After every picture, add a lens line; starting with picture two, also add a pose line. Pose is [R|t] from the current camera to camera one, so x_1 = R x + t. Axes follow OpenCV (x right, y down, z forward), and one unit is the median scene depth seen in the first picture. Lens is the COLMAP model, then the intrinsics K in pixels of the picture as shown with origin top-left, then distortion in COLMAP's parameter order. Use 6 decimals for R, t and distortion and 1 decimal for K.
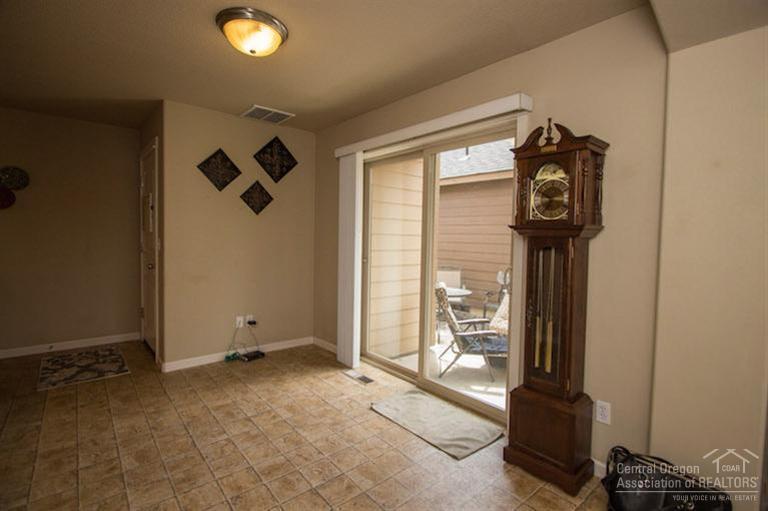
lens RADIAL K [[371.9, 0, 384.8], [0, 371.9, 250.1], [0, 0, 1]] dist [-0.008756, -0.001822]
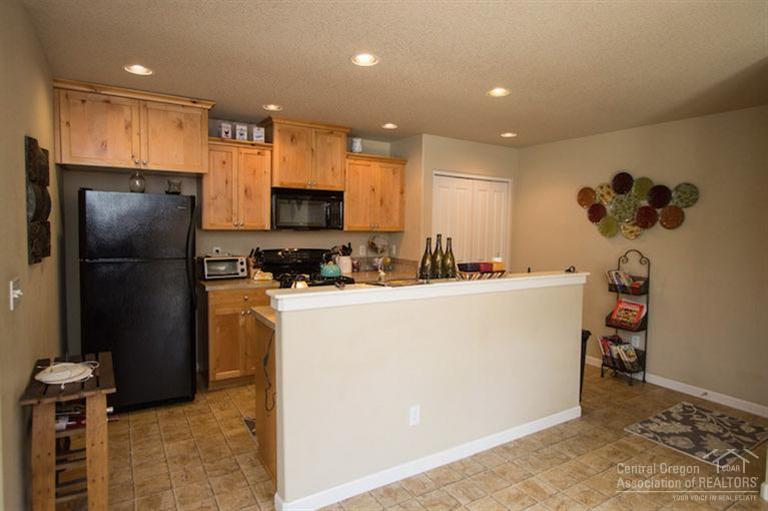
lens RADIAL K [[438.3, 0, 383.8], [0, 438.3, 250.8], [0, 0, 1]] dist [-0.009278, -0.000415]
pose [[-0.154537, 0.034781, -0.987375, 0.179507], [-0.056582, 0.997428, 0.043991, -0.066374], [0.986365, 0.062666, -0.152171, 0.462926]]
